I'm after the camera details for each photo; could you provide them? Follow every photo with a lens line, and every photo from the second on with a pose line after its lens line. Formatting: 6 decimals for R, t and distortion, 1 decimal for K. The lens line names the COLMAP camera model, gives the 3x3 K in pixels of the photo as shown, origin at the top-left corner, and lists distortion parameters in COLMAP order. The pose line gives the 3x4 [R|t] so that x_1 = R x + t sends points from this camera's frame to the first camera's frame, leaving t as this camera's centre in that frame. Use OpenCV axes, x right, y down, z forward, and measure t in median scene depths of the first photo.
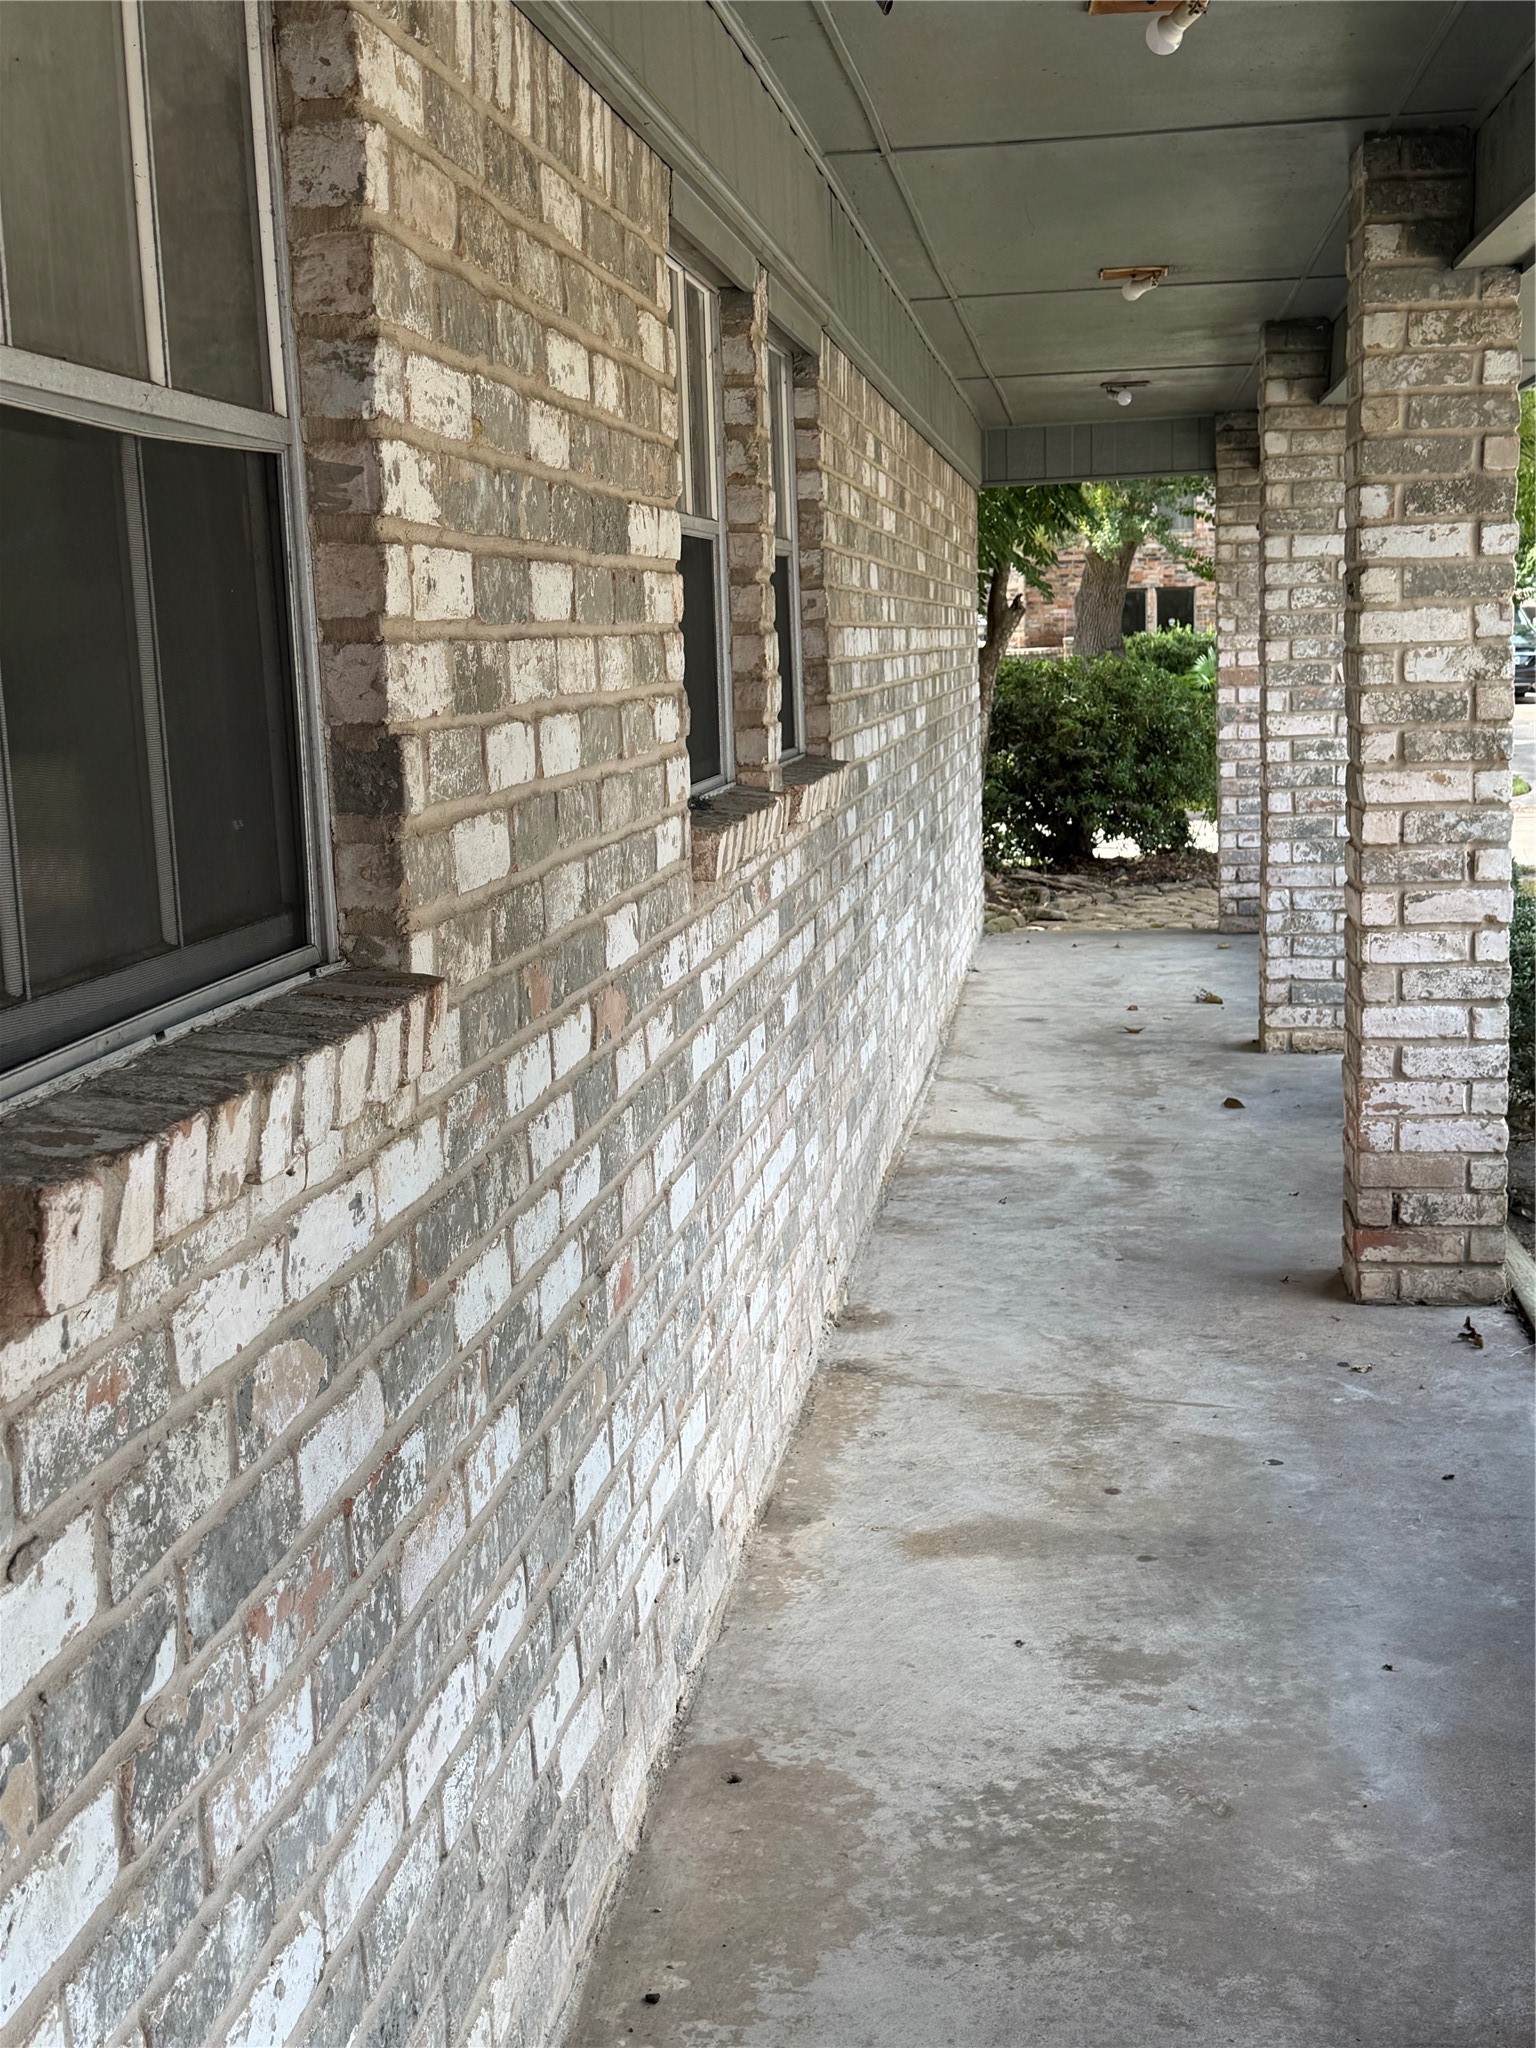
lens RADIAL K [[2534.6, 0, 768.5], [0, 2534.6, 1026.9], [0, 0, 1]] dist [0.040742, 0.000000]
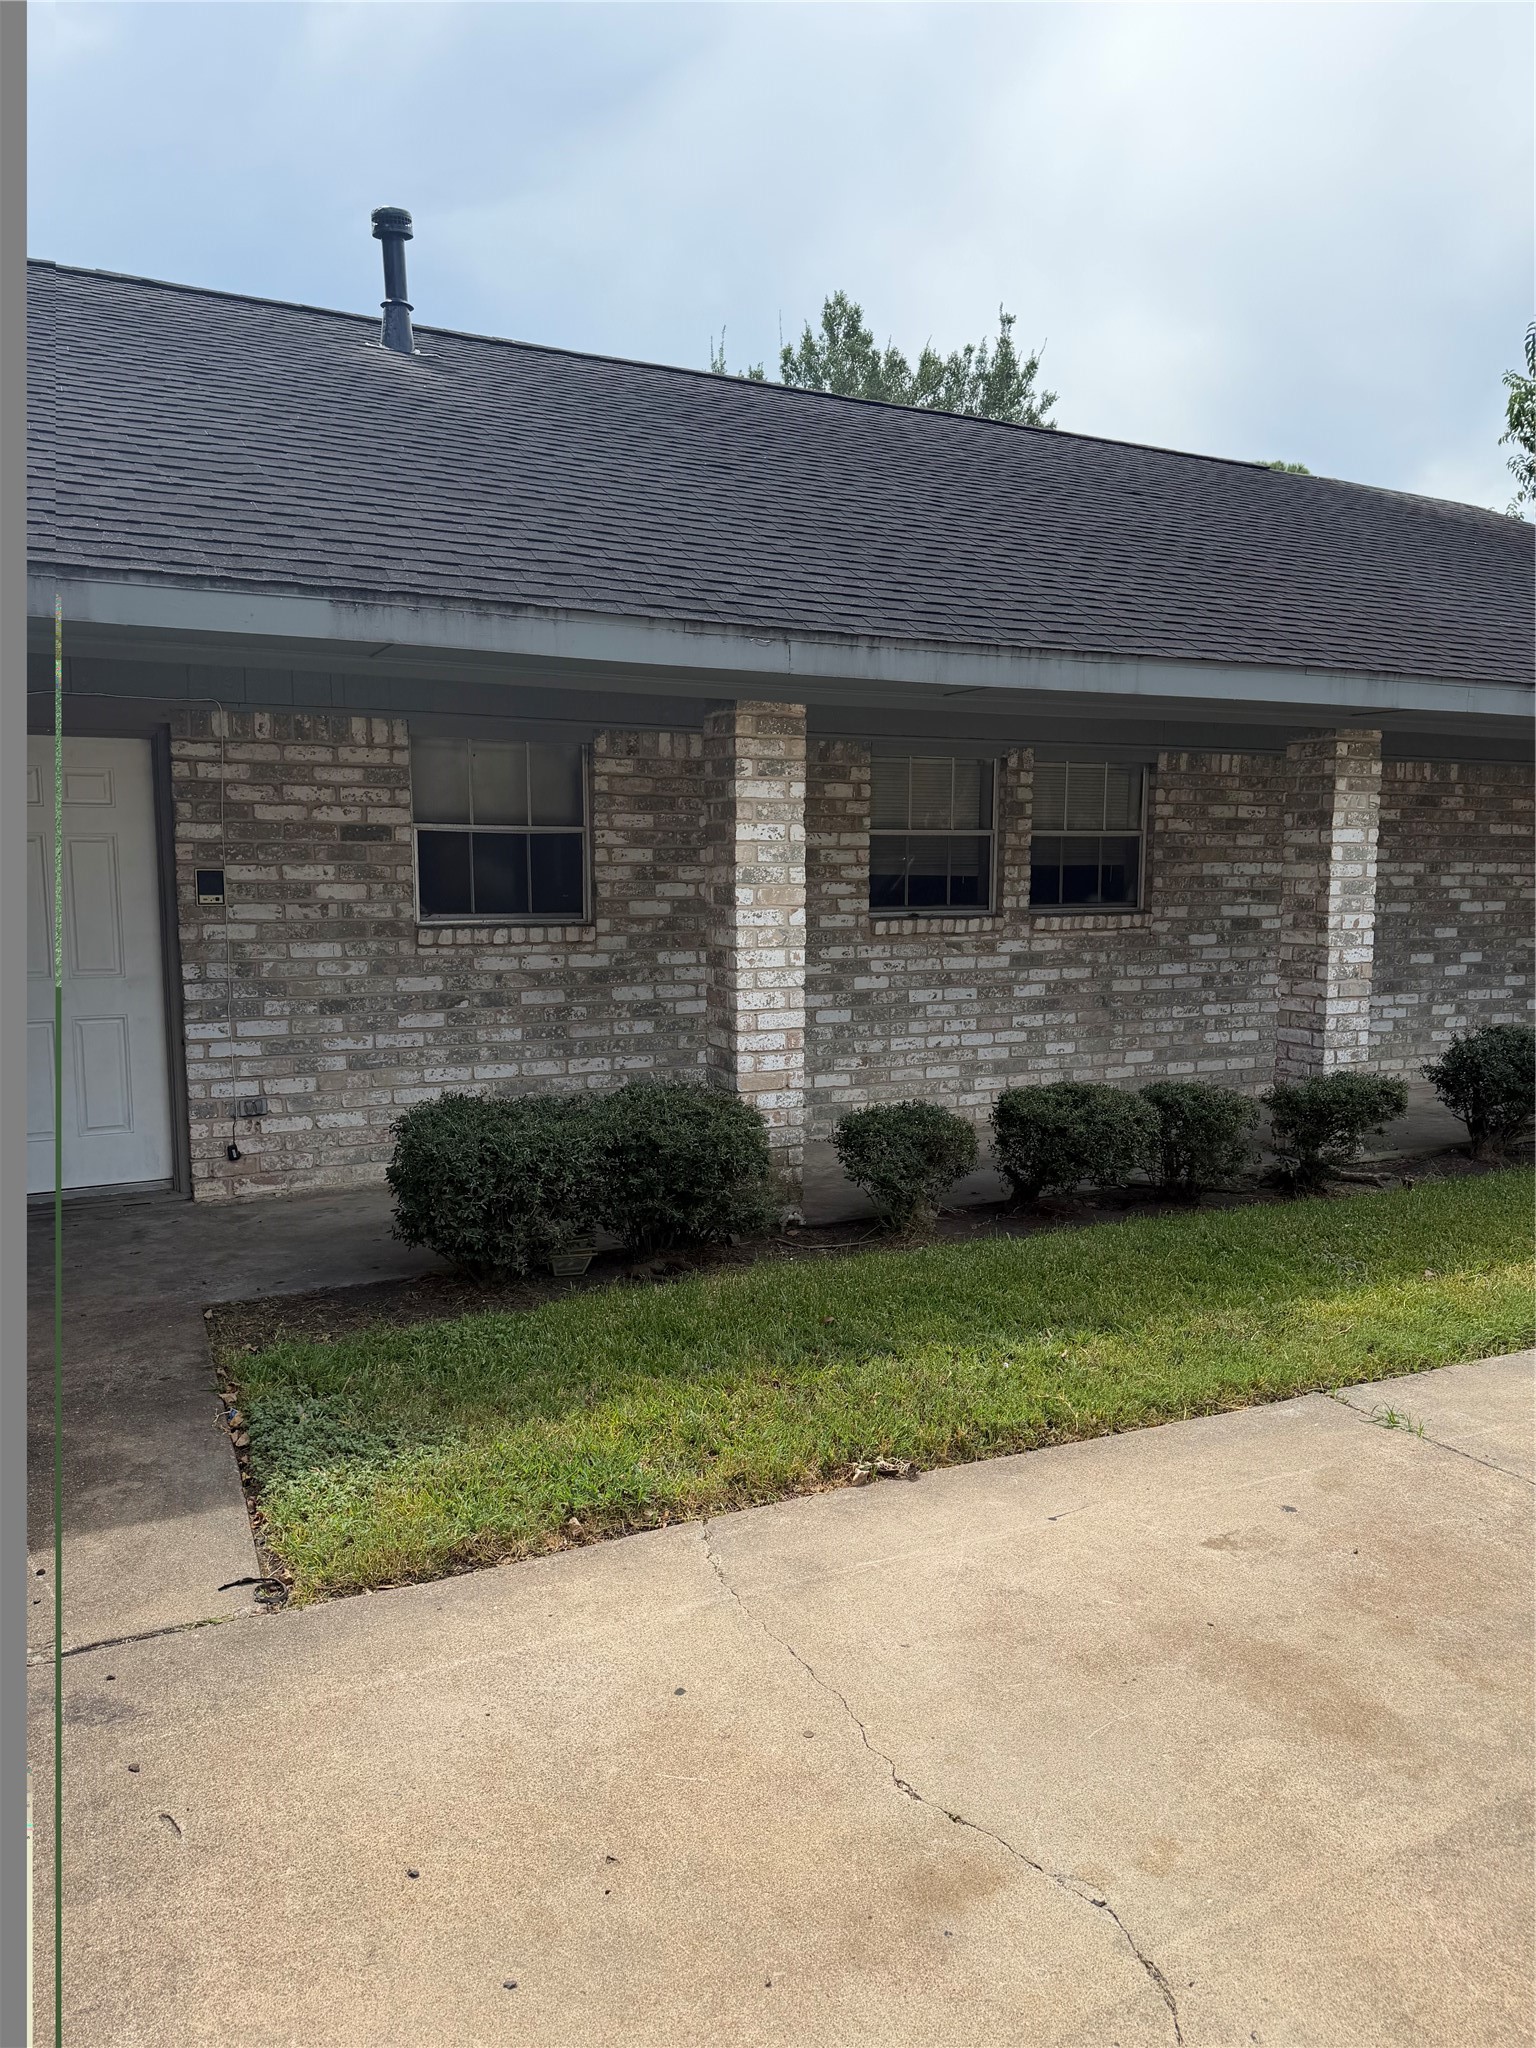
lens RADIAL K [[1447.5, 0, 767.8], [0, 1447.5, 1022.5], [0, 0, 1]] dist [-0.000563, -0.000183]
pose [[0.556894, 0.121388, -0.821665, 1.127003], [-0.142886, 0.988516, 0.049195, -0.010520], [0.818201, 0.090008, 0.567843, -0.185744]]
